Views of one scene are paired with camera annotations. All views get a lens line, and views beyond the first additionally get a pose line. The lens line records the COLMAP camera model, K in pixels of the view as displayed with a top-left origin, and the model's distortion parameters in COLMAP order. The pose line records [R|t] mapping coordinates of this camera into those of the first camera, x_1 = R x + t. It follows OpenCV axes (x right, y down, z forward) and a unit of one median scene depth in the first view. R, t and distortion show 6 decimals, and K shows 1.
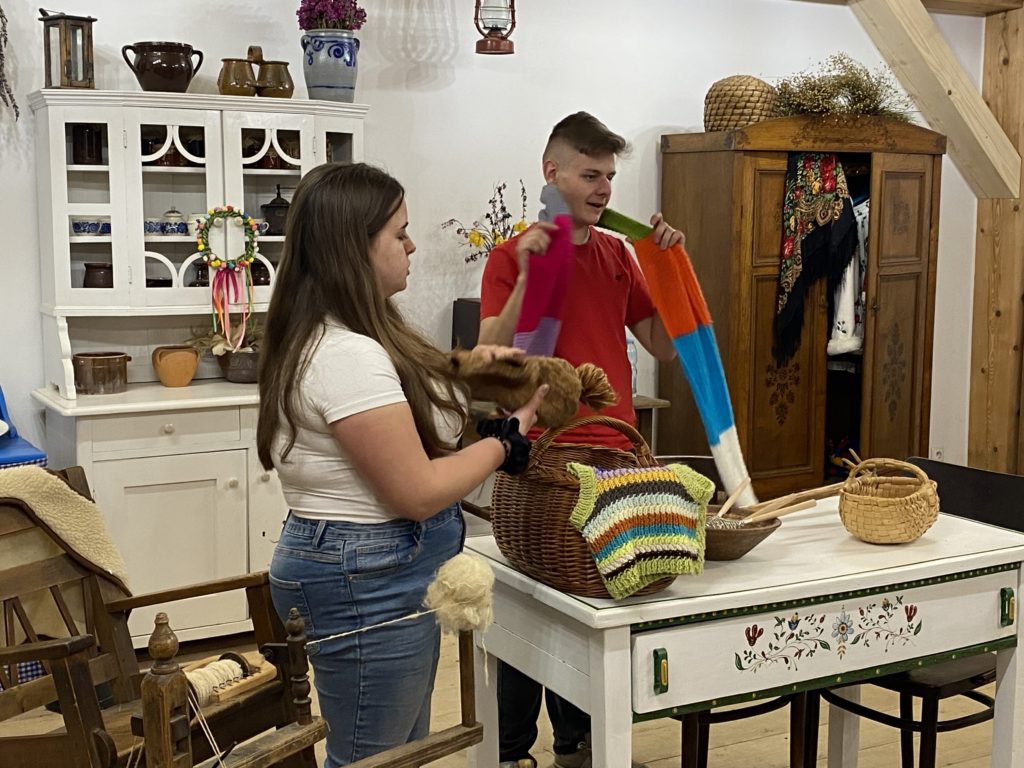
lens RADIAL K [[1372.1, 0, 513.5], [0, 1372.1, 374.7], [0, 0, 1]] dist [0.049805, 0.000000]
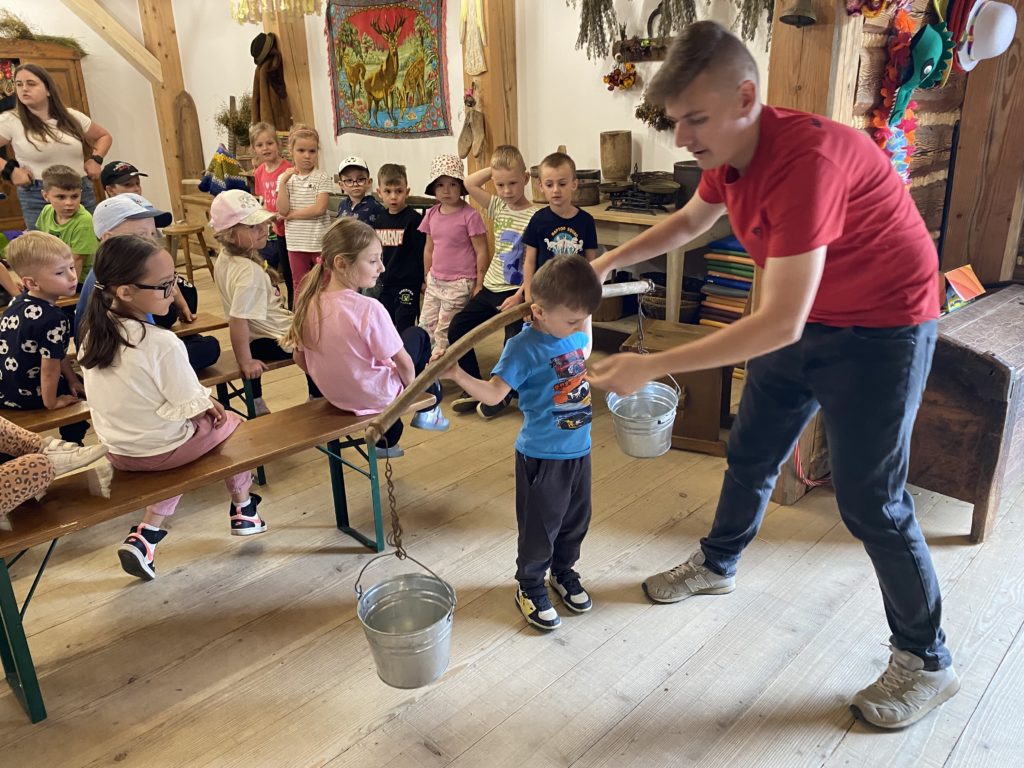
lens RADIAL K [[774.9, 0, 507.6], [0, 774.9, 375.2], [0, 0, 1]] dist [0.002992, -0.004127]
pose [[0.954427, -0.116329, 0.274839, 0.696260], [0.051881, 0.971556, 0.231058, 0.084387], [-0.293900, -0.206269, 0.933314, -0.483428]]
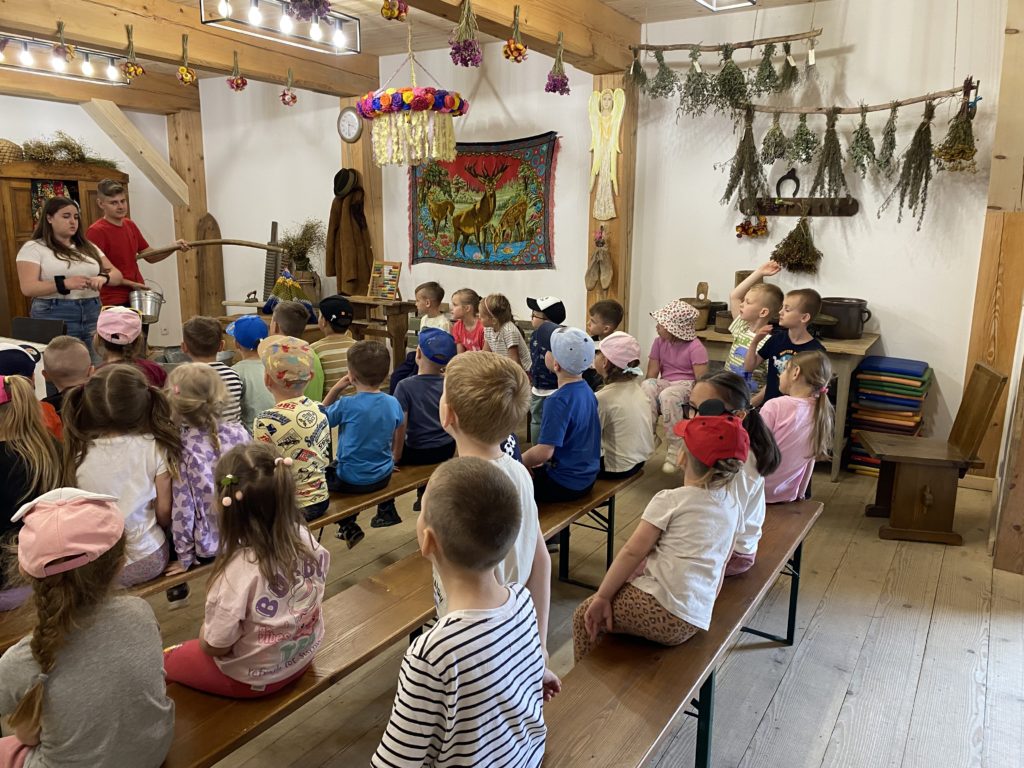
lens RADIAL K [[774.9, 0, 508.9], [0, 774.9, 393.8], [0, 0, 1]] dist [0.002992, -0.004127]
pose [[0.875210, -0.094133, 0.474496, 0.290647], [0.040799, 0.991753, 0.121494, 0.046470], [-0.482020, -0.086974, 0.871833, -0.407935]]
